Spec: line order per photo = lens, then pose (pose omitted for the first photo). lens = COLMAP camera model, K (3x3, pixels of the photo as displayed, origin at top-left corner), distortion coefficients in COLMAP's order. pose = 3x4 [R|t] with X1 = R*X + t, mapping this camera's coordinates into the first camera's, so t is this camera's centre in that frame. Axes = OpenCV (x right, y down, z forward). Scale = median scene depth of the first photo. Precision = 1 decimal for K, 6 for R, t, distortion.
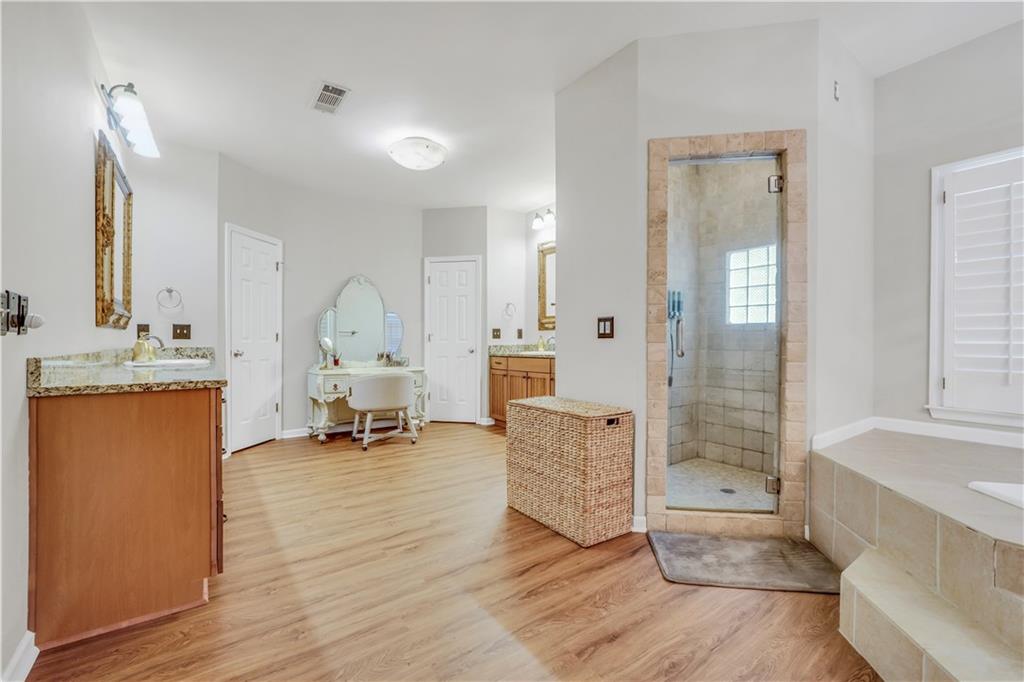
lens RADIAL K [[437.0, 0, 512.3], [0, 437.0, 340.1], [0, 0, 1]] dist [-0.008545, 0.003334]
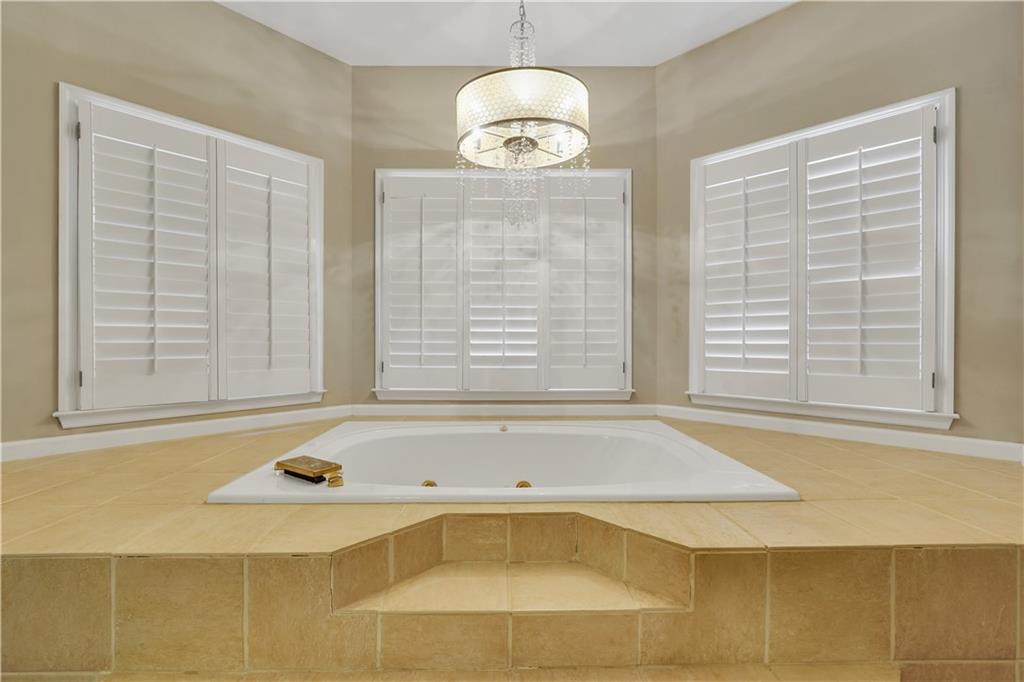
lens RADIAL K [[437.0, 0, 513.4], [0, 437.0, 338.5], [0, 0, 1]] dist [-0.008545, 0.003334]
pose [[-0.168464, -0.003386, 0.985702, 0.125847], [0.005120, 0.999978, 0.004310, 0.029204], [-0.985695, 0.005772, -0.168443, 0.380612]]
